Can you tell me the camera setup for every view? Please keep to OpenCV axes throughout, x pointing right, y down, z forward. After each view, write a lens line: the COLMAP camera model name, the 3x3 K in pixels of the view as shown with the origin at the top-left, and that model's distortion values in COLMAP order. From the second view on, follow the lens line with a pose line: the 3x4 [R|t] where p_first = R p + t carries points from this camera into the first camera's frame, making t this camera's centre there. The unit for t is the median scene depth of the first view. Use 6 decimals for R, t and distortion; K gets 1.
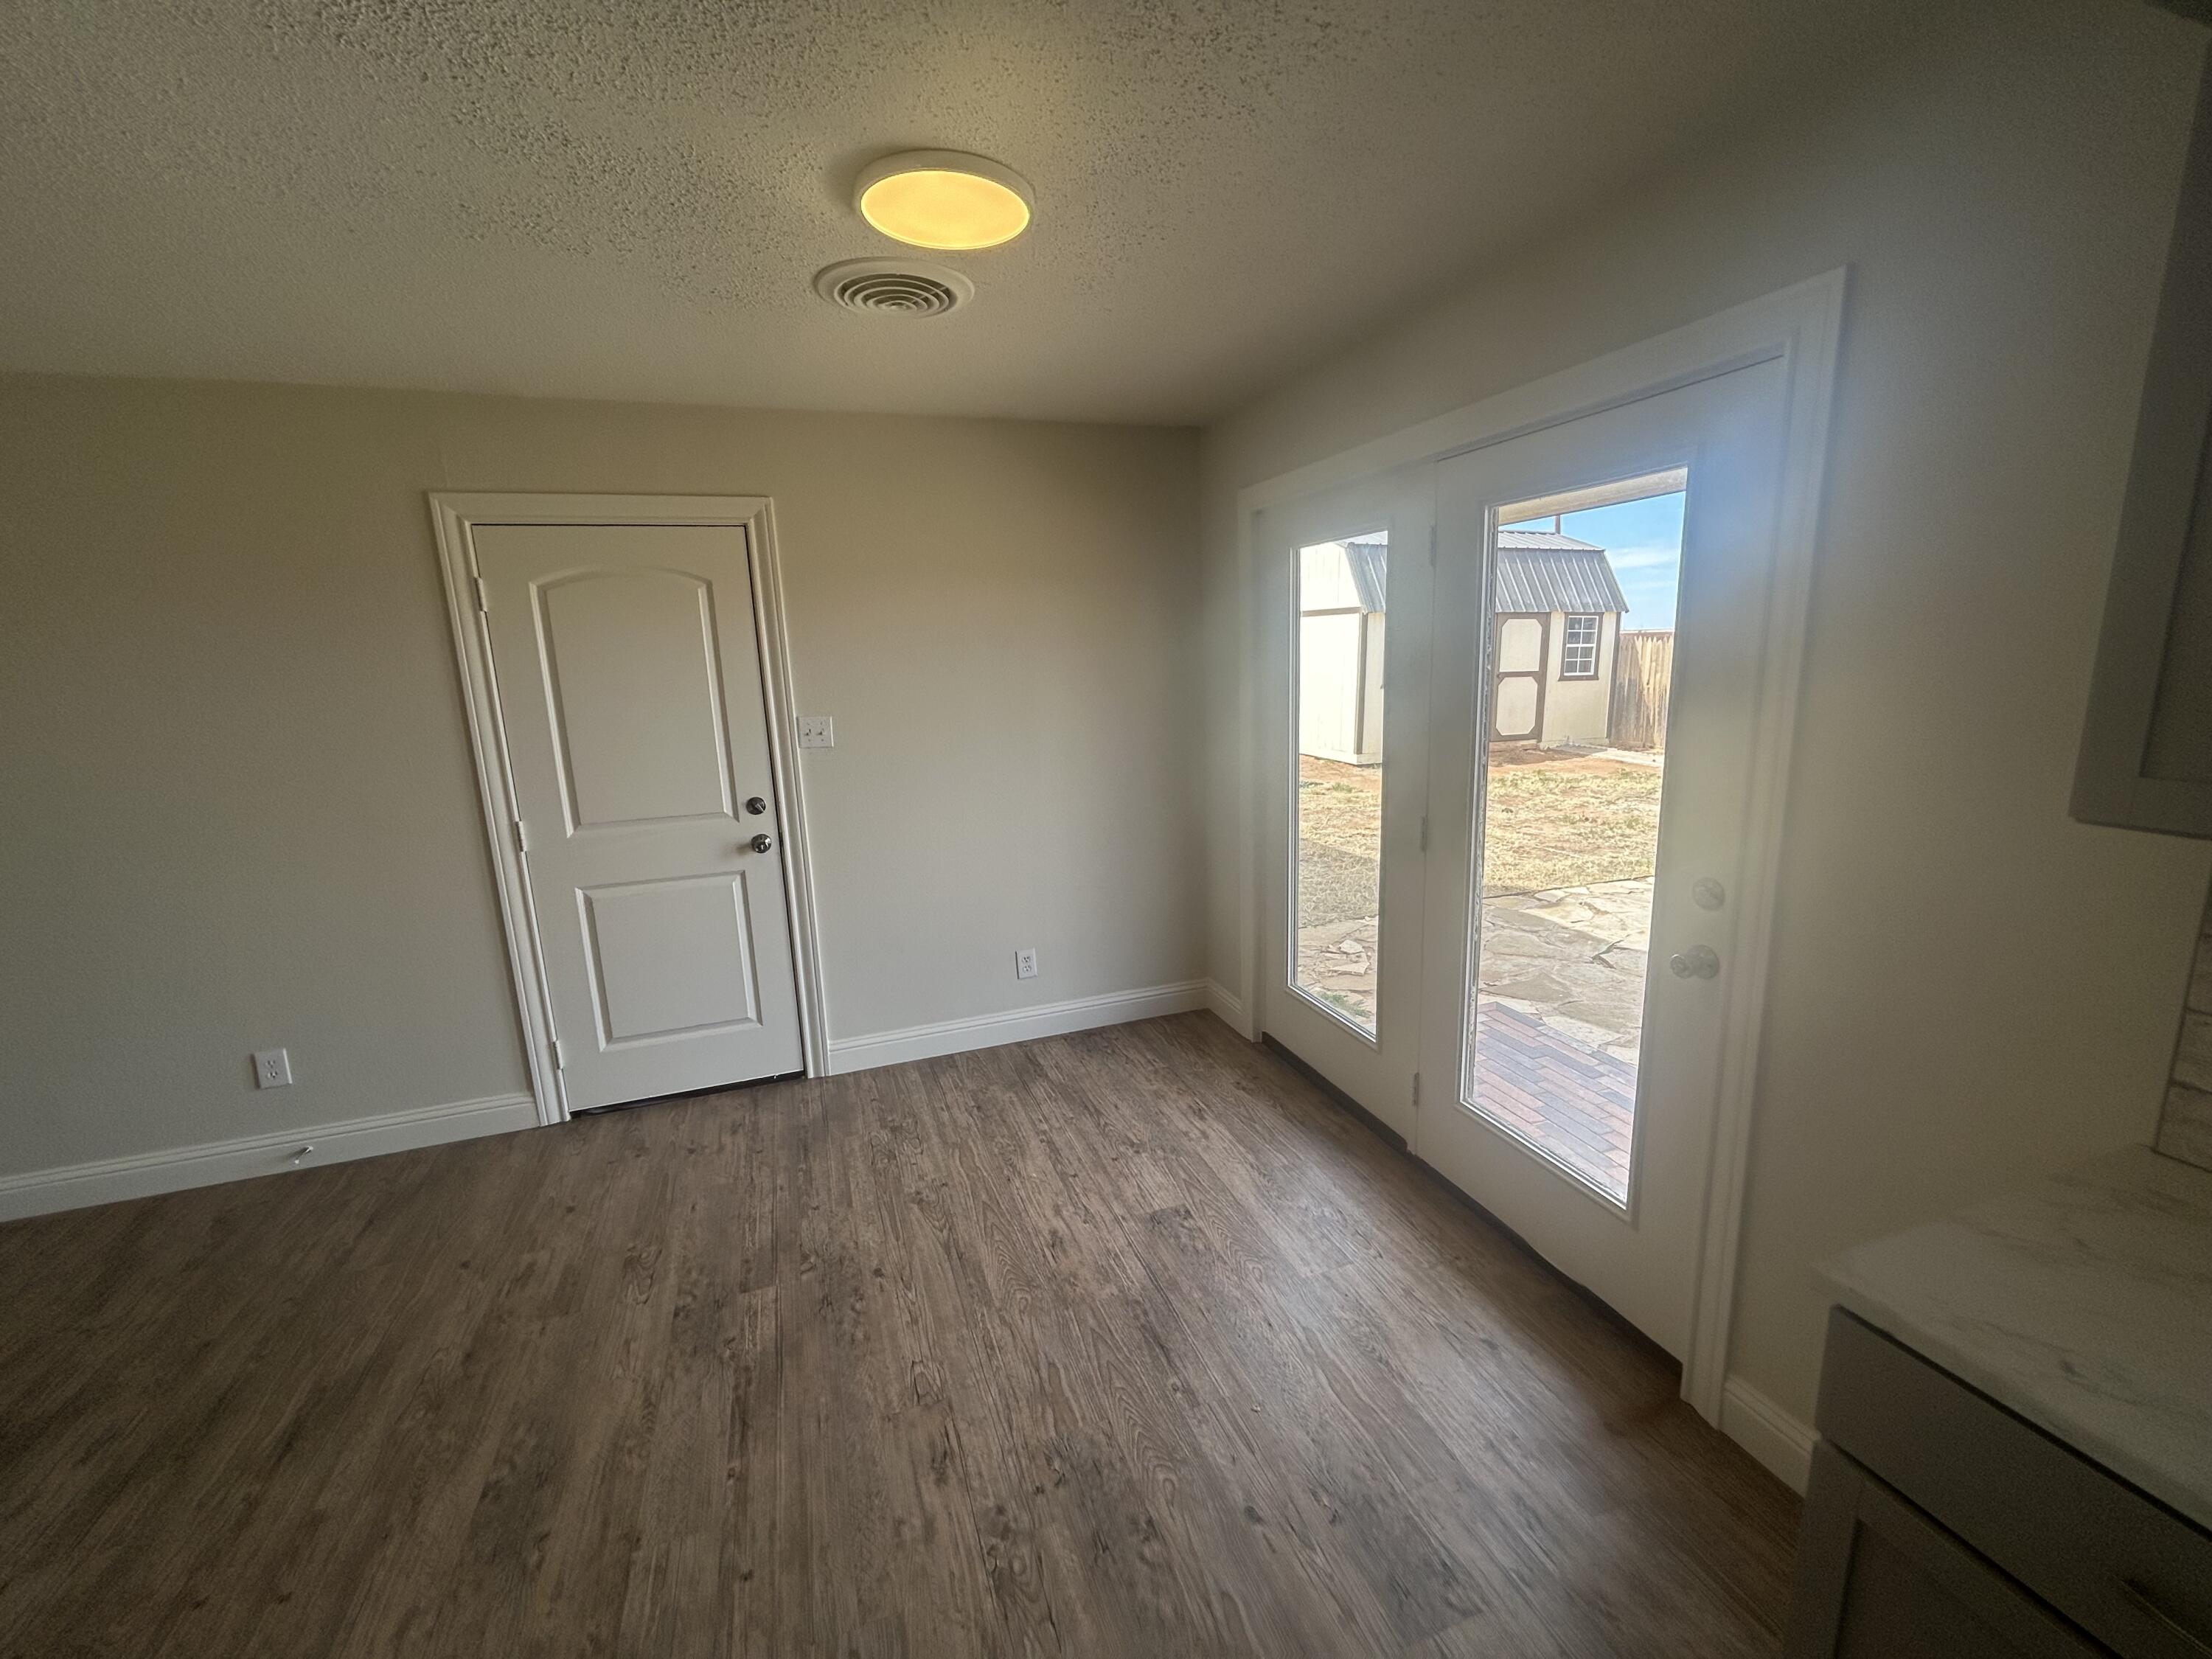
lens RADIAL K [[898.1, 0, 1108.5], [0, 898.1, 827.7], [0, 0, 1]] dist [-0.010329, 0.006870]
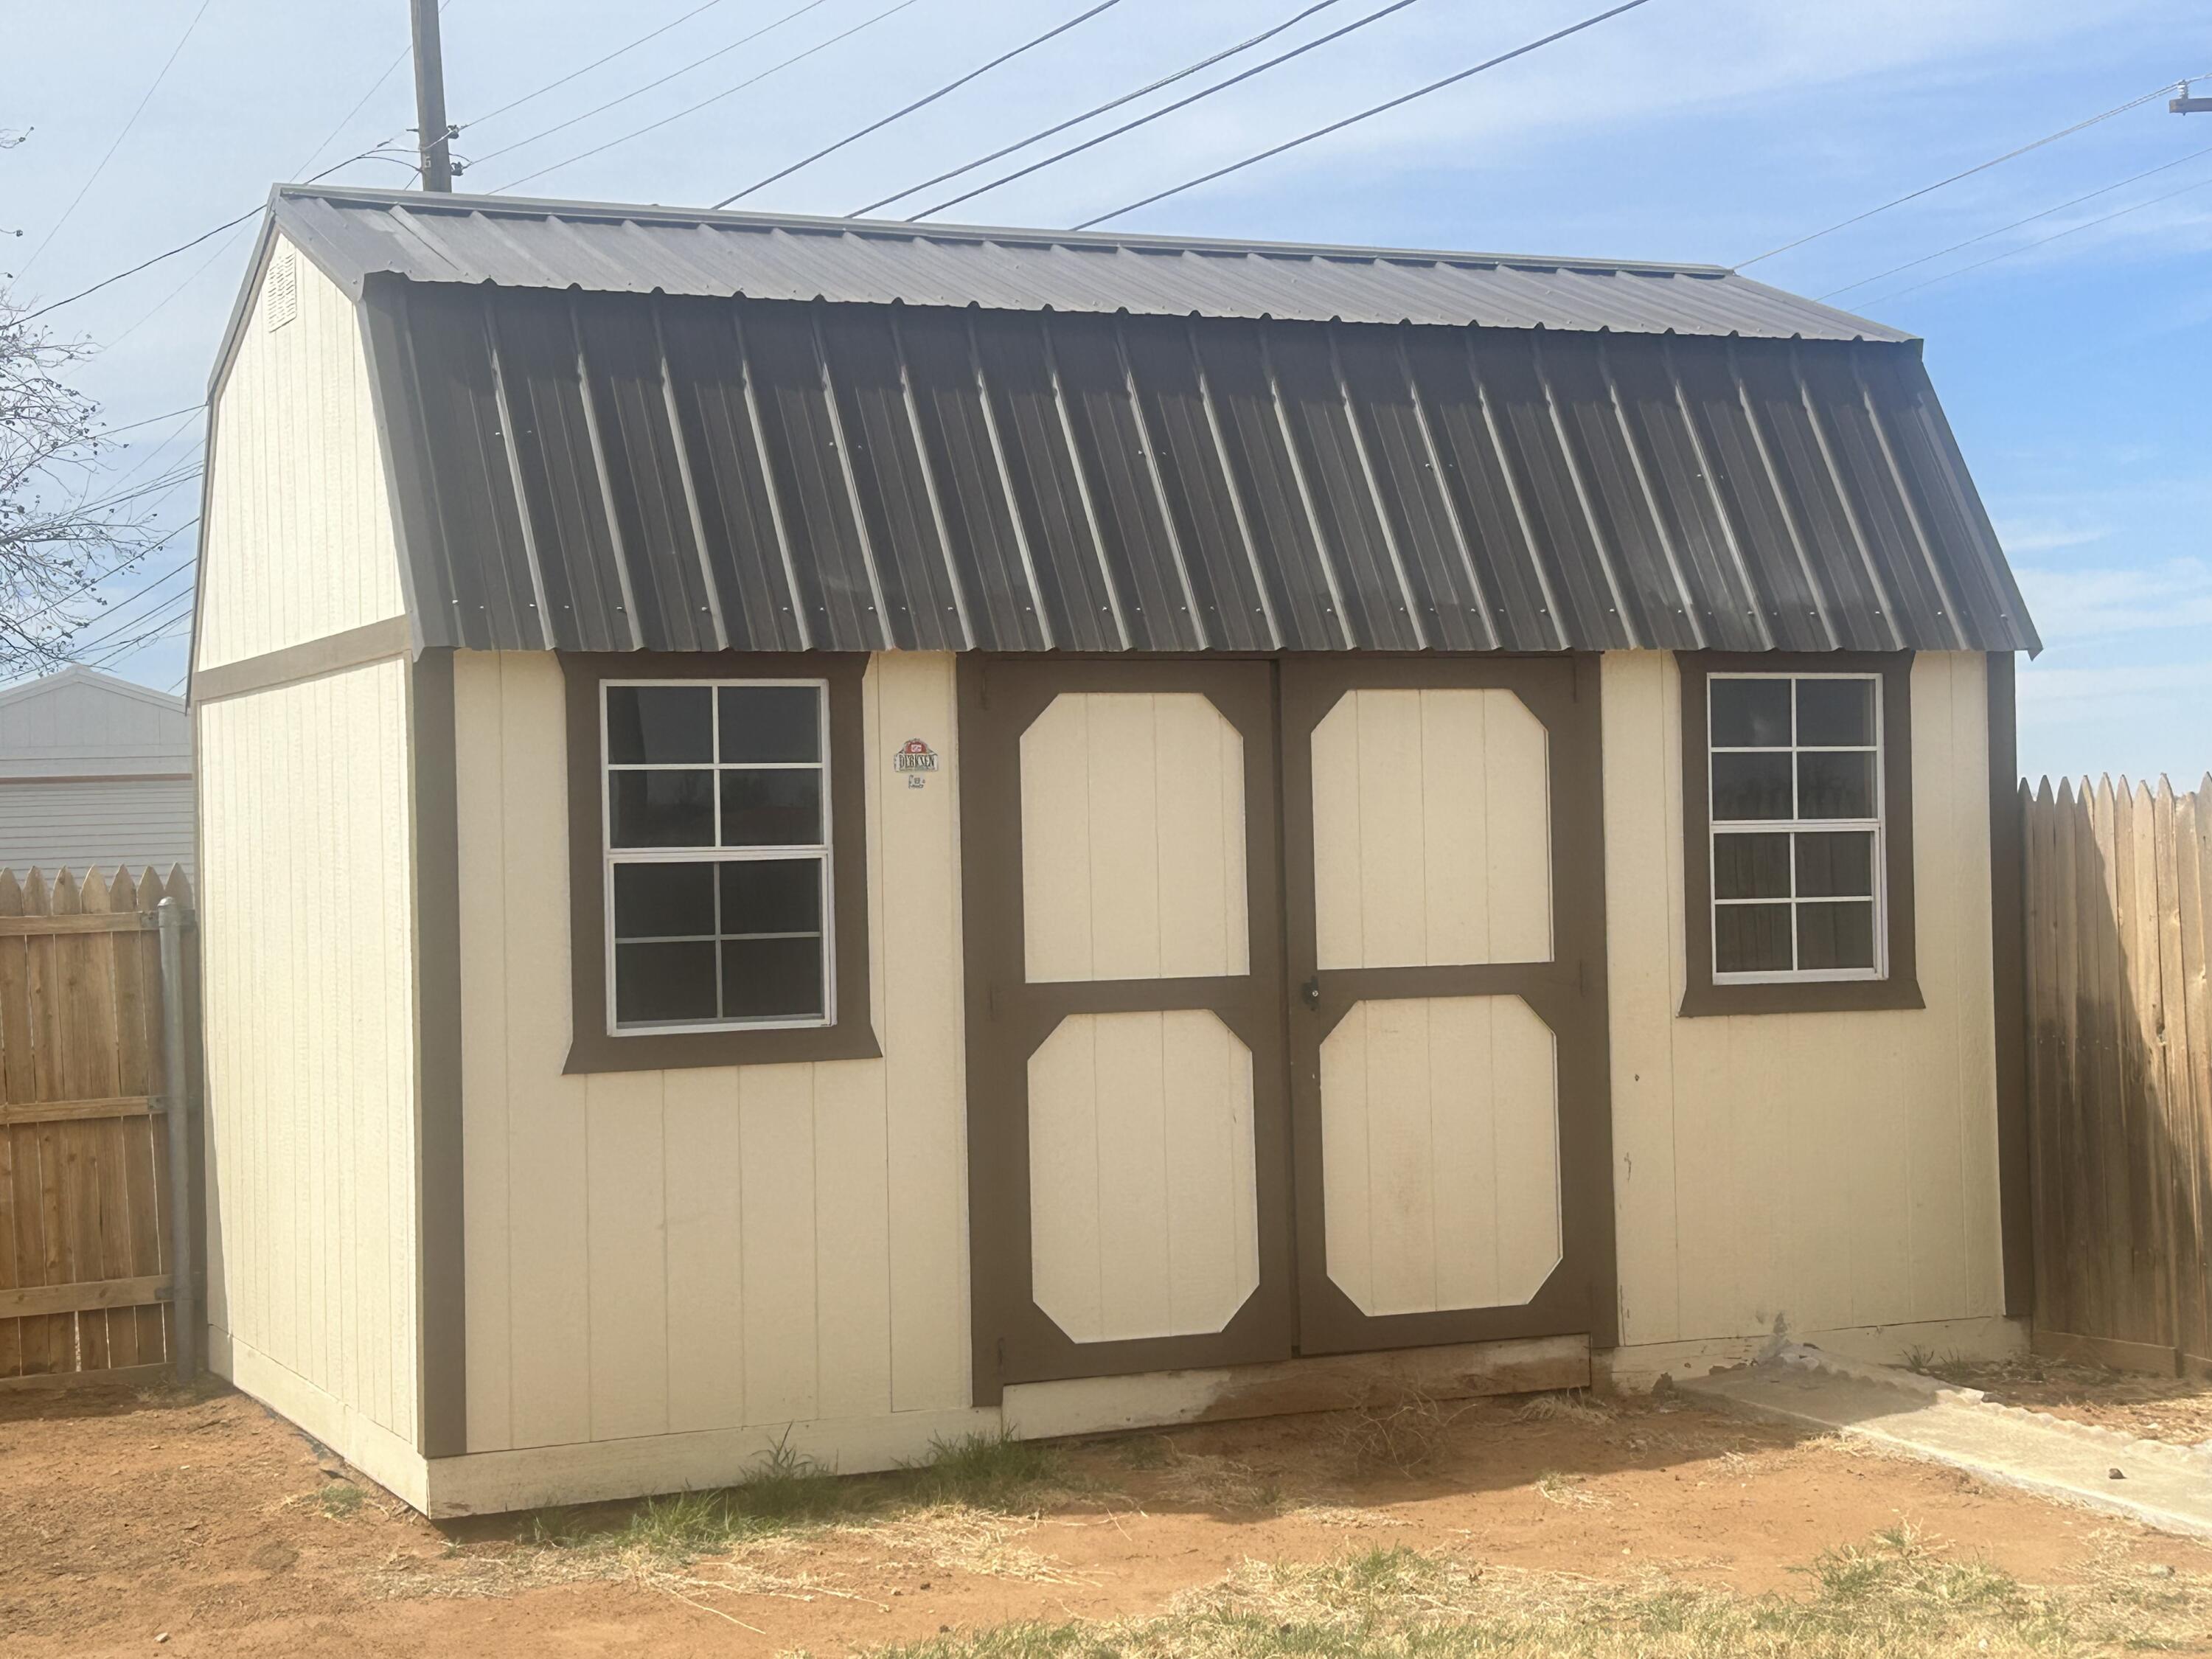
lens RADIAL K [[3632.6, 0, 1106.0], [0, 3632.6, 829.5], [0, 0, 1]] dist [0.152334, 0.008231]
pose [[0.997914, -0.004888, 0.064372, 1.430814], [0.017815, 0.979260, -0.201824, -0.221699], [-0.062050, 0.202549, 0.977304, 1.139314]]
